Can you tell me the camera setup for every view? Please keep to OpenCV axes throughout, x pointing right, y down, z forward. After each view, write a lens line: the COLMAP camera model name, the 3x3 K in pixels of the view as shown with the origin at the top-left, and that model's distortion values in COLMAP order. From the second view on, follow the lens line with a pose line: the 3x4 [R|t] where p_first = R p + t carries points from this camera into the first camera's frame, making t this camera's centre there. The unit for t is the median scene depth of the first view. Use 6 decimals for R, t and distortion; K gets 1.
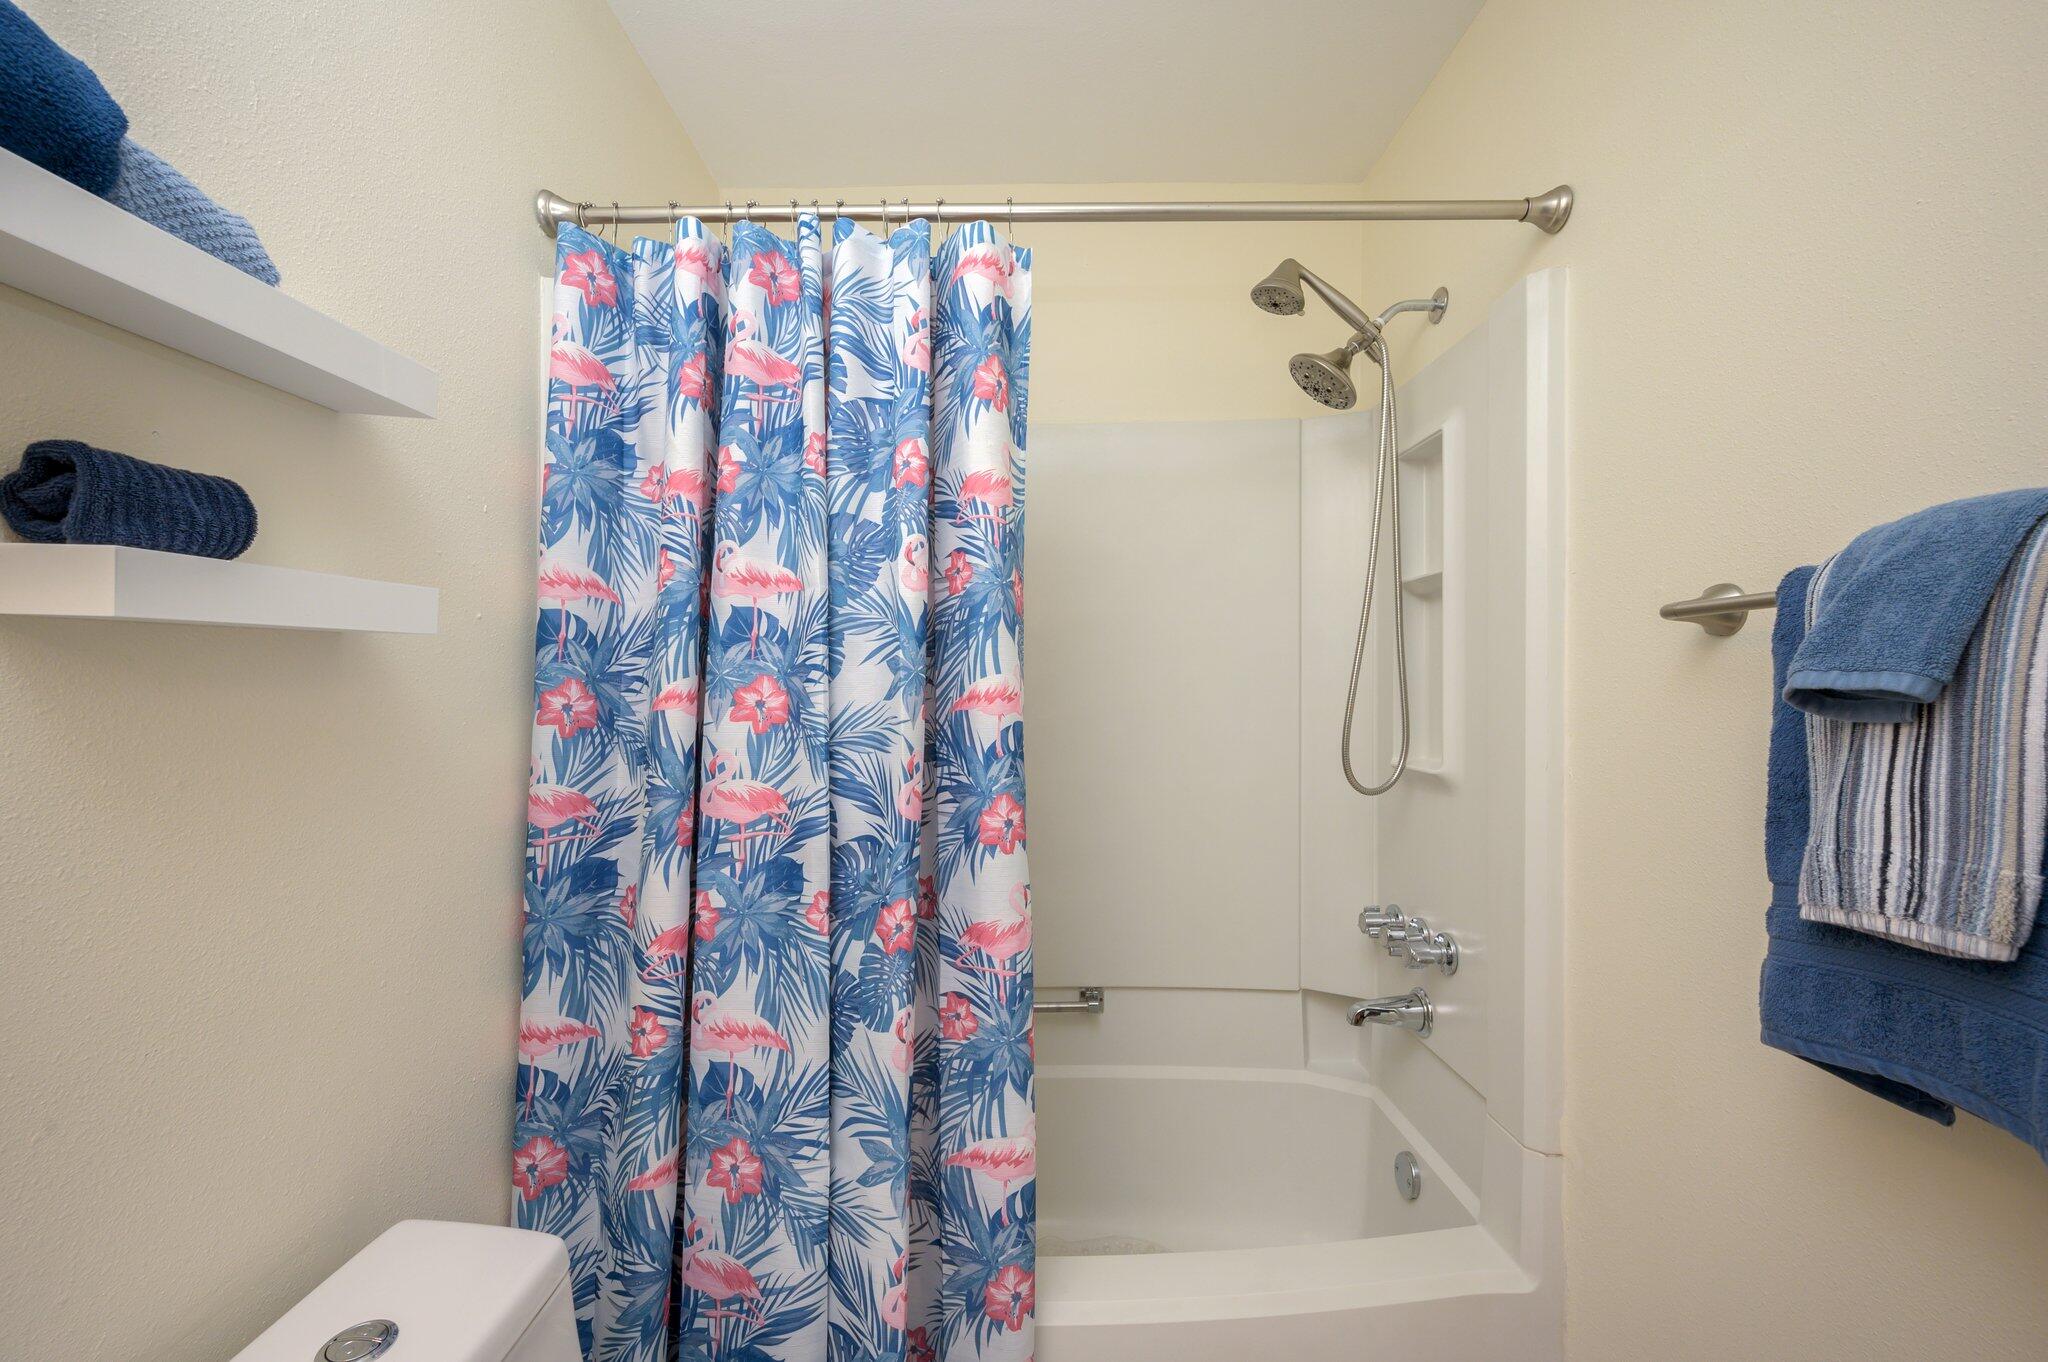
lens RADIAL K [[819.5, 0, 1021.1], [0, 819.5, 673.5], [0, 0, 1]] dist [-0.000125, 0.000057]
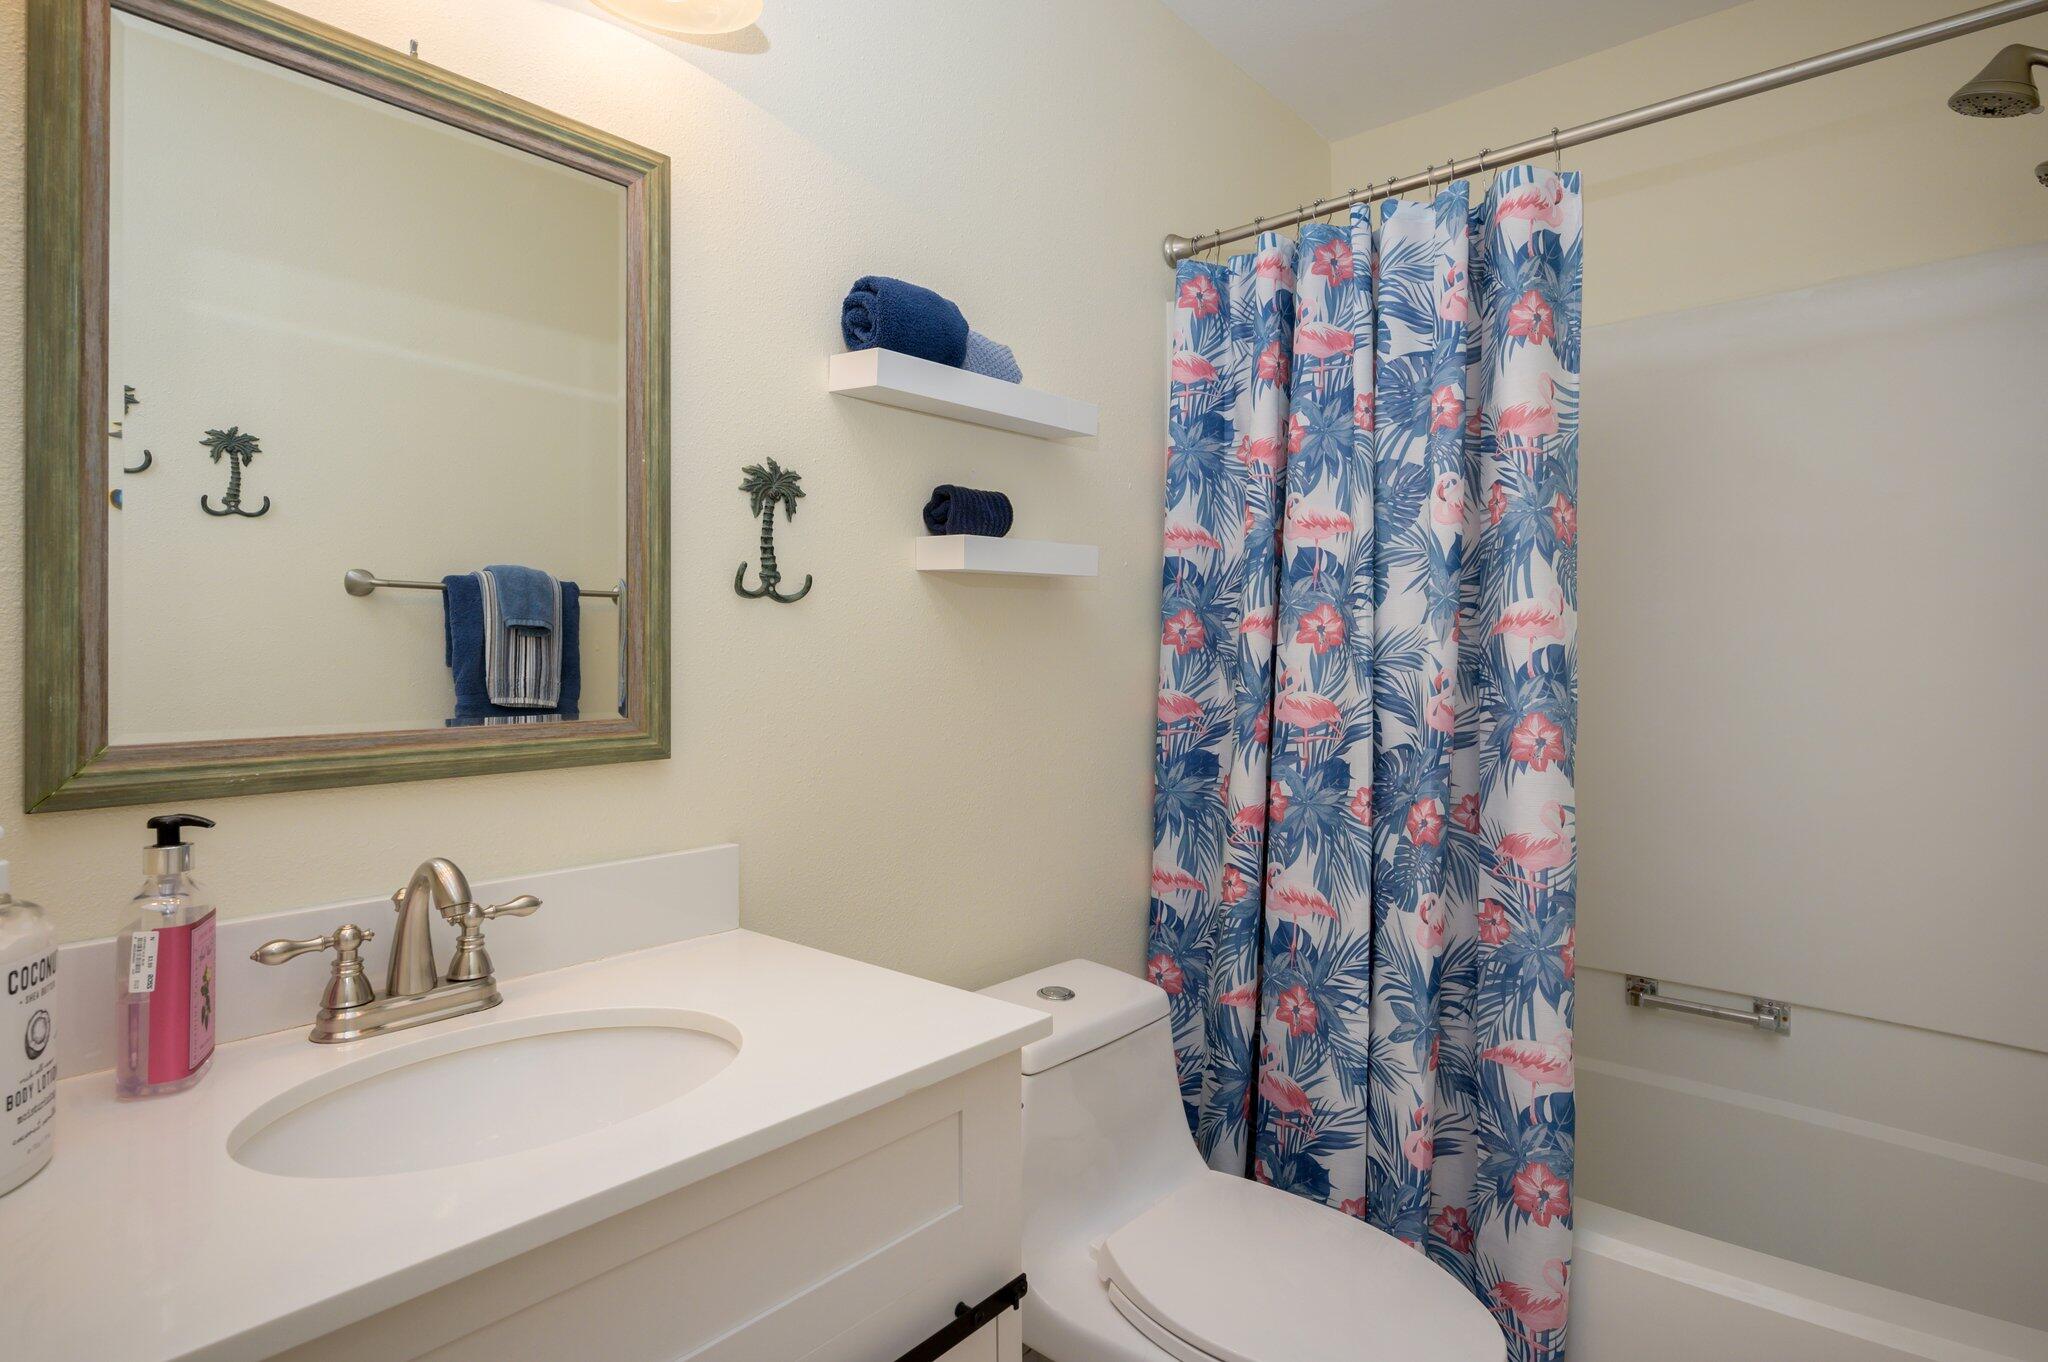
lens RADIAL K [[1051.1, 0, 996.9], [0, 1051.1, 673.7], [0, 0, 1]] dist [0.002893, 0.000706]
pose [[0.730461, 0.027318, -0.682407, 0.383826], [0.000931, 0.999159, 0.040995, 0.040156], [0.682953, -0.030580, 0.729822, -0.437674]]
